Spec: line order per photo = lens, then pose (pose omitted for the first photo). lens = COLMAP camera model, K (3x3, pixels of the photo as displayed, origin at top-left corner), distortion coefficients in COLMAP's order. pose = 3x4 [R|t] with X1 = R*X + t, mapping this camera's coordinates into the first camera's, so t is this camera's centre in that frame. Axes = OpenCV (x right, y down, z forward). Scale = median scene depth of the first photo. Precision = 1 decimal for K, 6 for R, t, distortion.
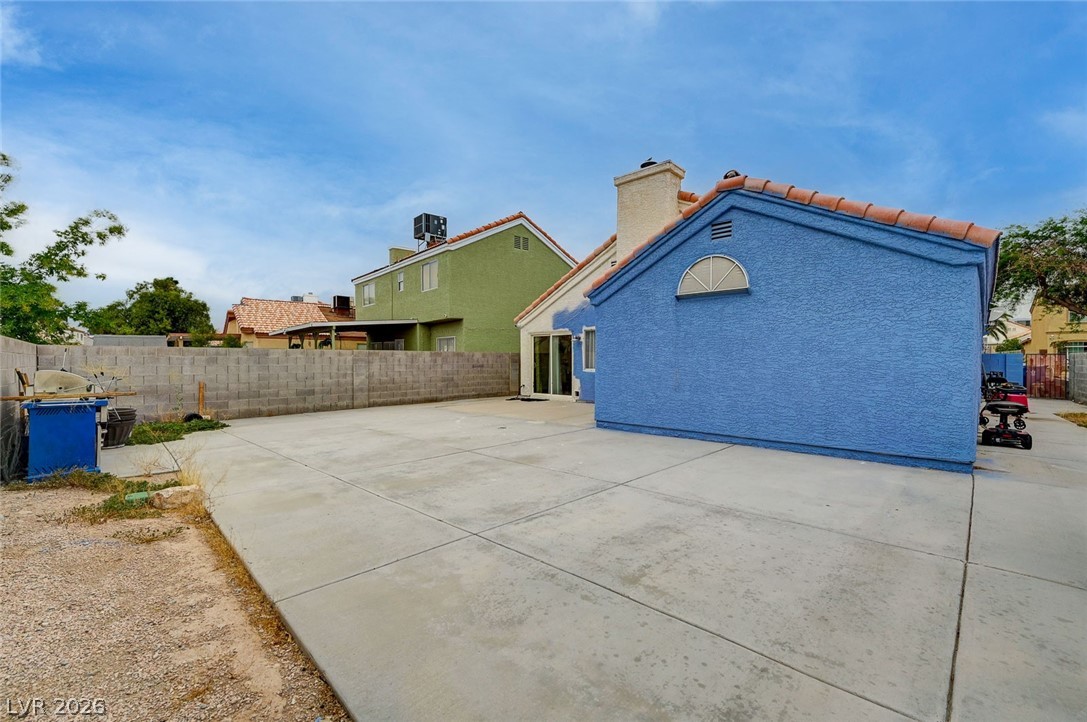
lens RADIAL K [[466.6, 0, 539.6], [0, 466.6, 361.5], [0, 0, 1]] dist [-0.000089, -0.000139]
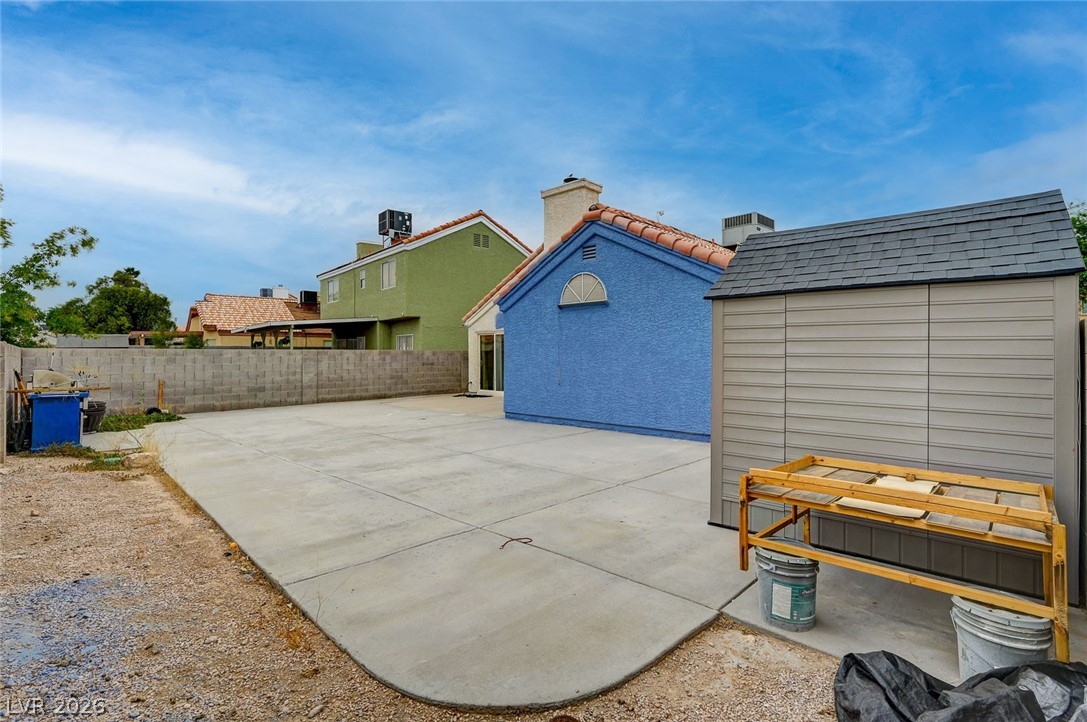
lens RADIAL K [[528.0, 0, 542.4], [0, 528.0, 342.4], [0, 0, 1]] dist [-0.001501, -0.000170]
pose [[0.999981, -0.004056, -0.004552, 0.168048], [0.003930, 0.999617, -0.027408, -0.006178], [0.004662, 0.027390, 0.999614, -0.225721]]
